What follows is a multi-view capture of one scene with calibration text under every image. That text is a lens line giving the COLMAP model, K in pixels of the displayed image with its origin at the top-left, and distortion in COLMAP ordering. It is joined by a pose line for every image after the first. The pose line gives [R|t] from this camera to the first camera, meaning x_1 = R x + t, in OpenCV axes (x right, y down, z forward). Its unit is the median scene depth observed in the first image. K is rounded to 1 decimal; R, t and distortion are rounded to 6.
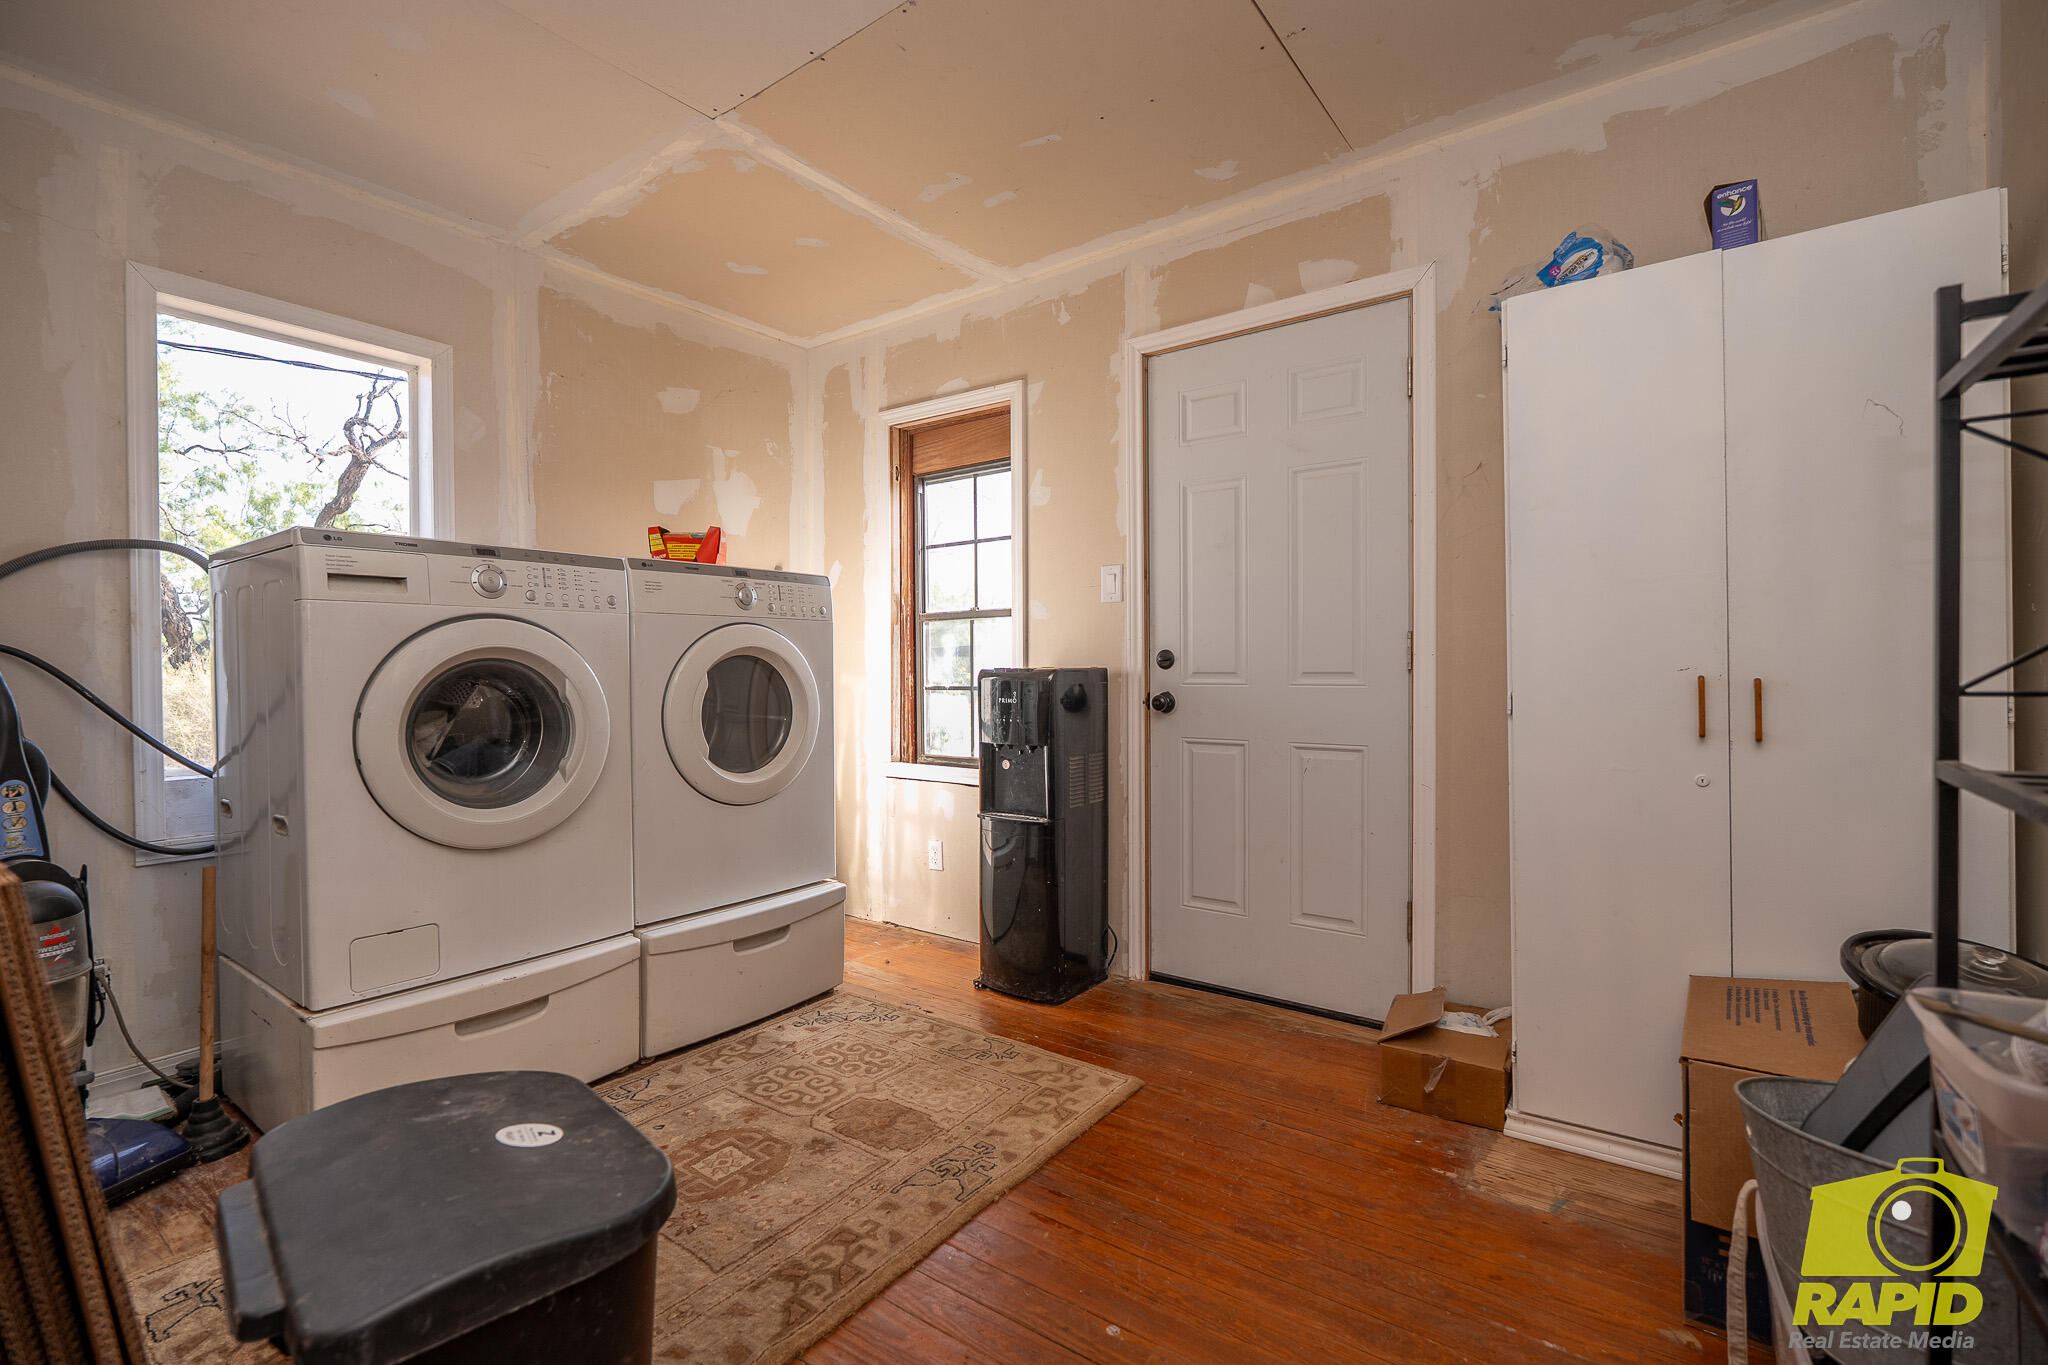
lens RADIAL K [[911.1, 0, 1019.1], [0, 911.1, 672.5], [0, 0, 1]] dist [0.002573, 0.000655]
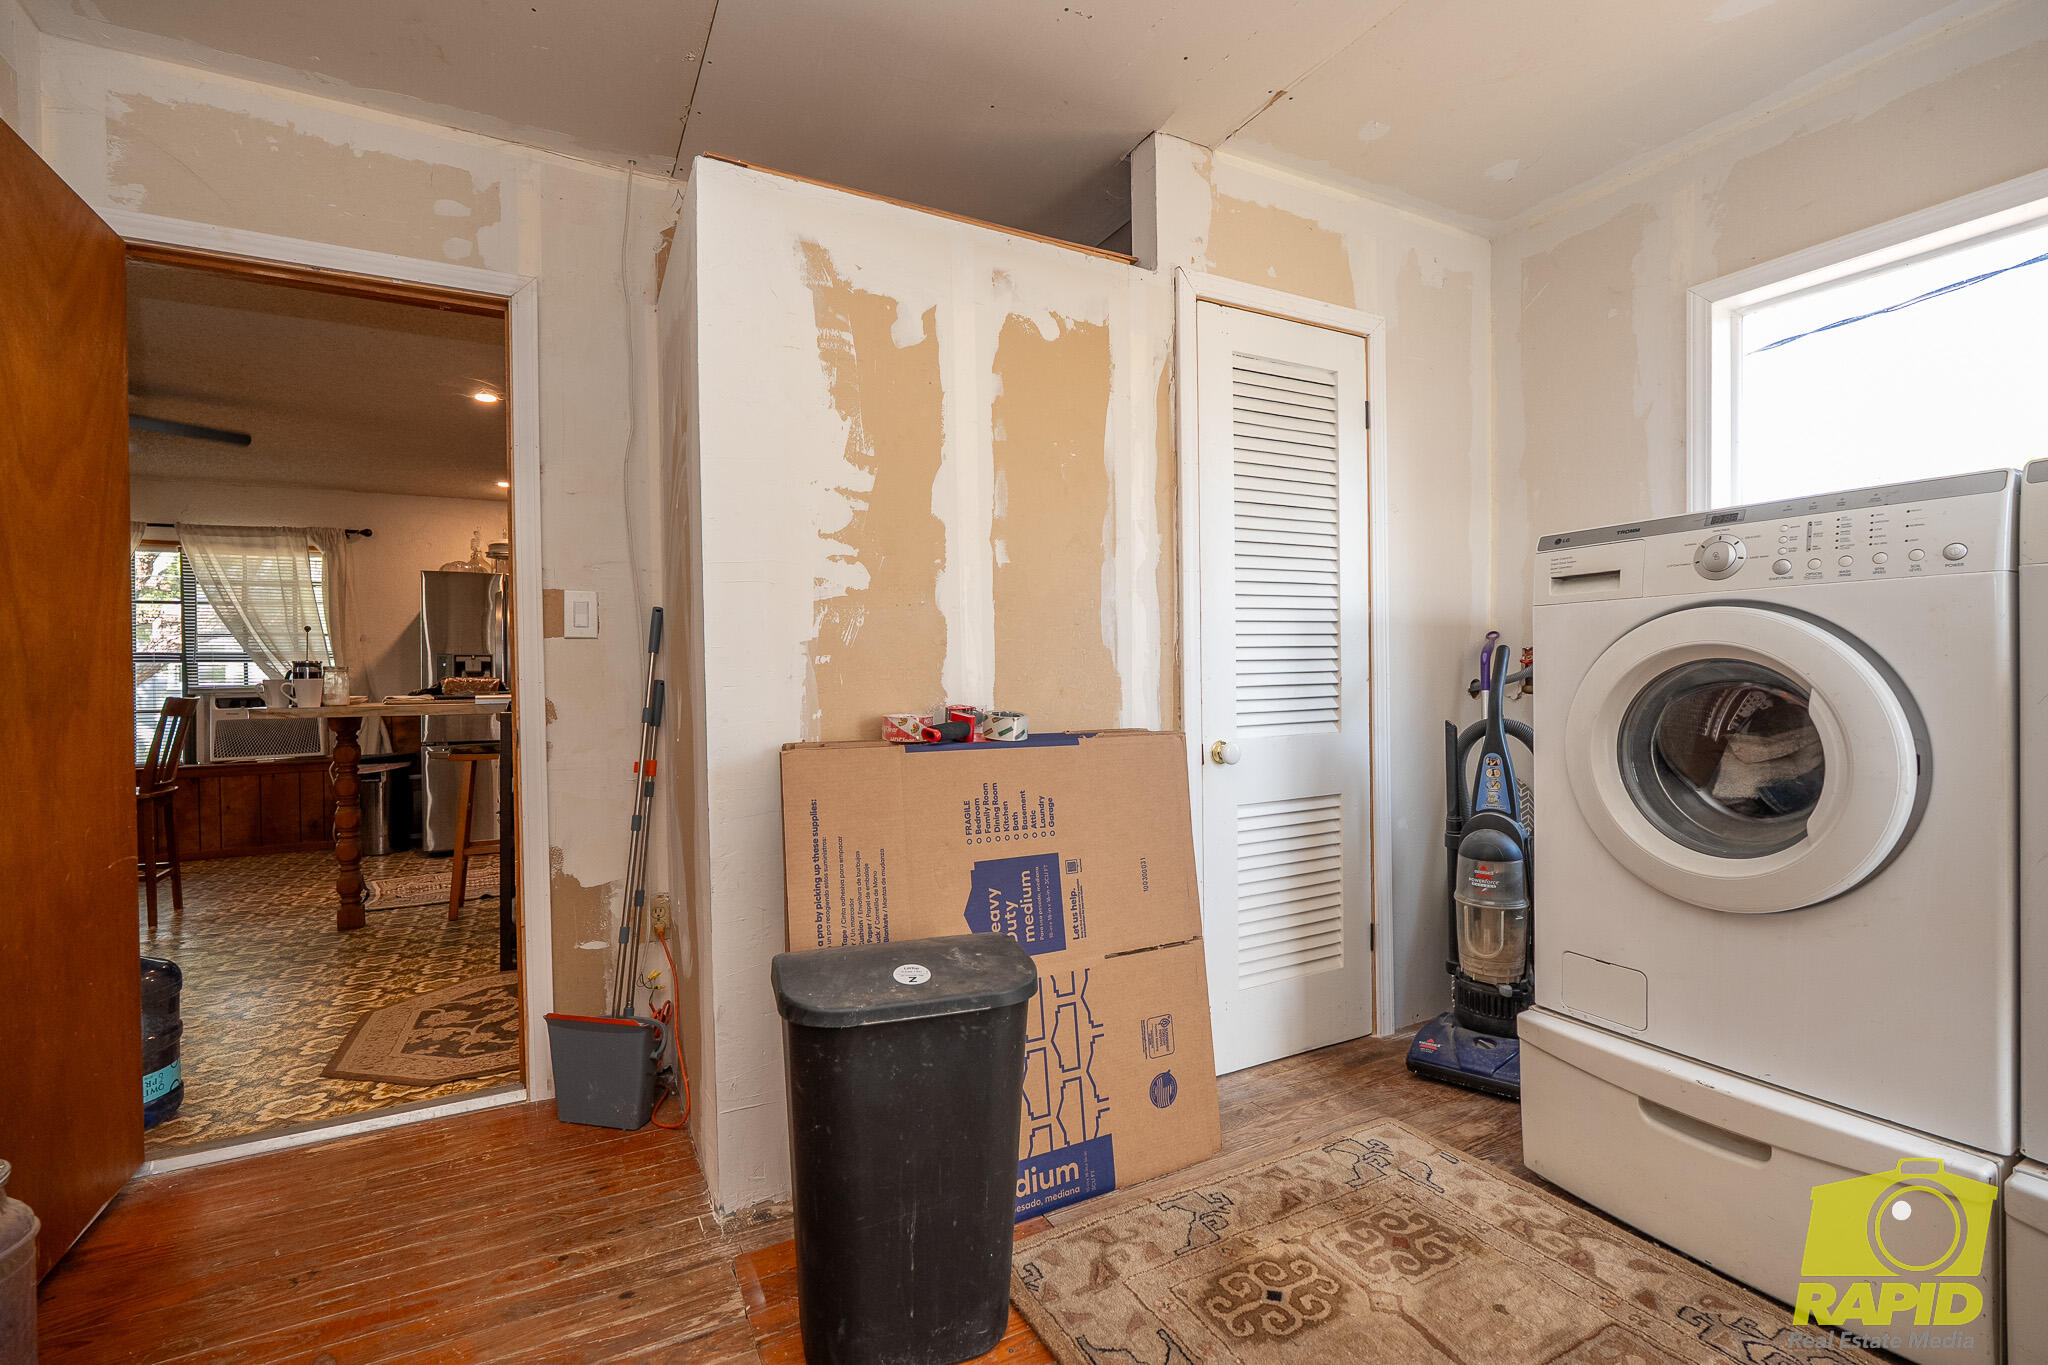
lens RADIAL K [[911.1, 0, 1019.8], [0, 911.1, 682.0], [0, 0, 1]] dist [0.002573, 0.000655]
pose [[-0.434143, 0.014172, -0.900732, 0.339404], [0.009227, 0.999894, 0.011285, -0.010134], [0.900797, -0.003411, -0.434228, 0.774758]]
